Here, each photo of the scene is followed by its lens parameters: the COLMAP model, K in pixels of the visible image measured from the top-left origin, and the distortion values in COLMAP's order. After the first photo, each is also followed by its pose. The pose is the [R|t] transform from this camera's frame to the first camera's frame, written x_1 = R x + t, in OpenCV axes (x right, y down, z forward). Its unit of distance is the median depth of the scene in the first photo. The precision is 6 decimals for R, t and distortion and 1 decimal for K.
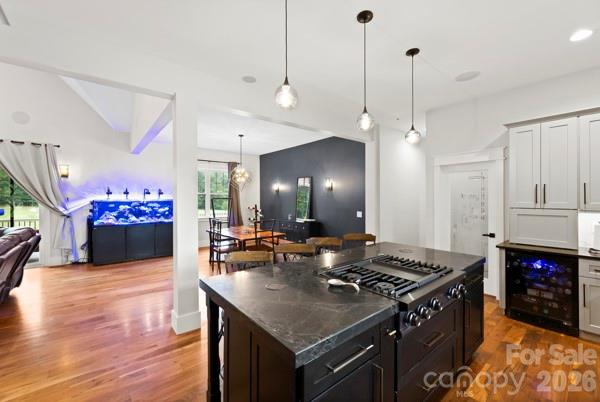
lens RADIAL K [[246.0, 0, 302.0], [0, 246.0, 199.5], [0, 0, 1]] dist [-0.001847, -0.000268]
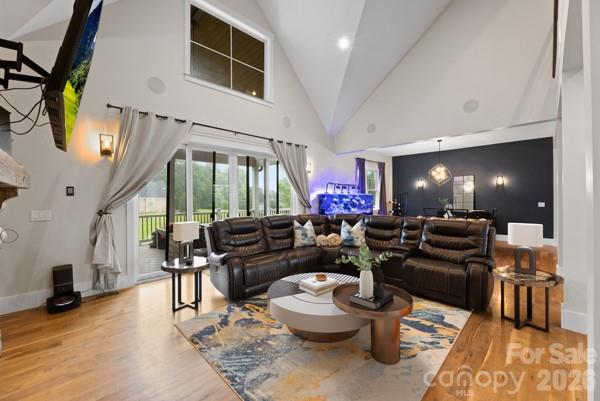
lens RADIAL K [[240.5, 0, 300.7], [0, 240.5, 196.8], [0, 0, 1]] dist [-0.000190, 0.000029]
pose [[0.997289, -0.001988, 0.073563, -1.047763], [0.003089, 0.999885, -0.014860, 0.033695], [-0.073525, 0.015047, 0.997180, -0.125034]]
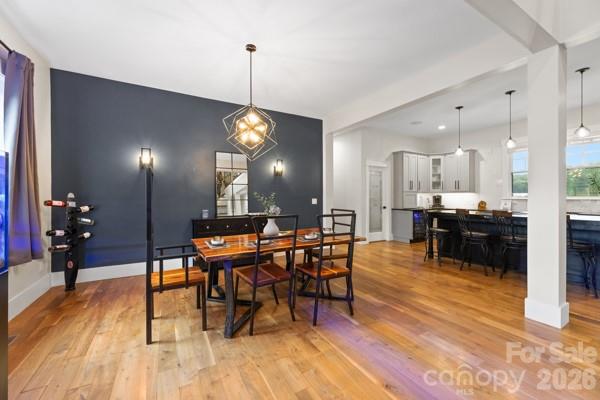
lens RADIAL K [[246.0, 0, 302.0], [0, 246.0, 198.5], [0, 0, 1]] dist [-0.001847, -0.000268]
pose [[0.171482, 0.000088, 0.985187, -0.747760], [0.012833, 0.999915, -0.002323, 0.047694], [-0.985104, 0.013041, 0.171466, 0.839300]]
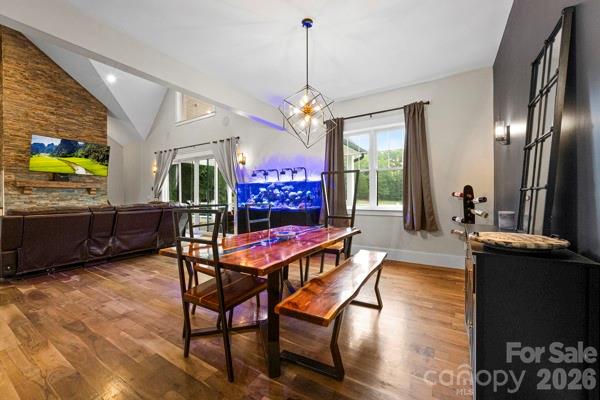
lens RADIAL K [[240.5, 0, 300.7], [0, 240.5, 196.3], [0, 0, 1]] dist [-0.000190, 0.000029]
pose [[0.311961, 0.000381, -0.950095, 0.165394], [-0.001782, 0.999998, -0.000184, 0.056140], [0.950093, 0.001750, 0.311961, 0.878648]]
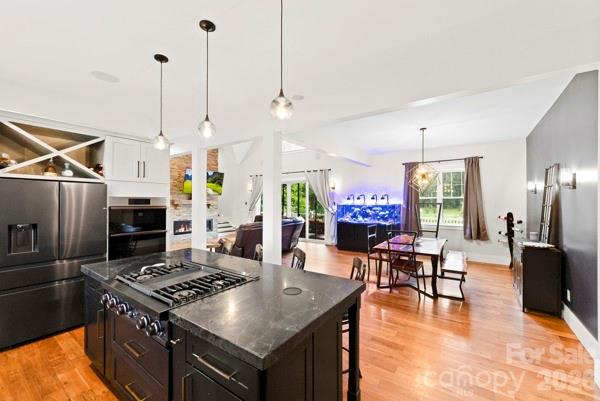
lens RADIAL K [[246.0, 0, 302.0], [0, 246.0, 199.0], [0, 0, 1]] dist [-0.001847, -0.000268]
pose [[0.257929, -0.006191, -0.966144, 0.467512], [-0.007547, 0.999936, -0.008423, -0.011450], [0.966134, 0.009464, 0.257866, 0.396187]]
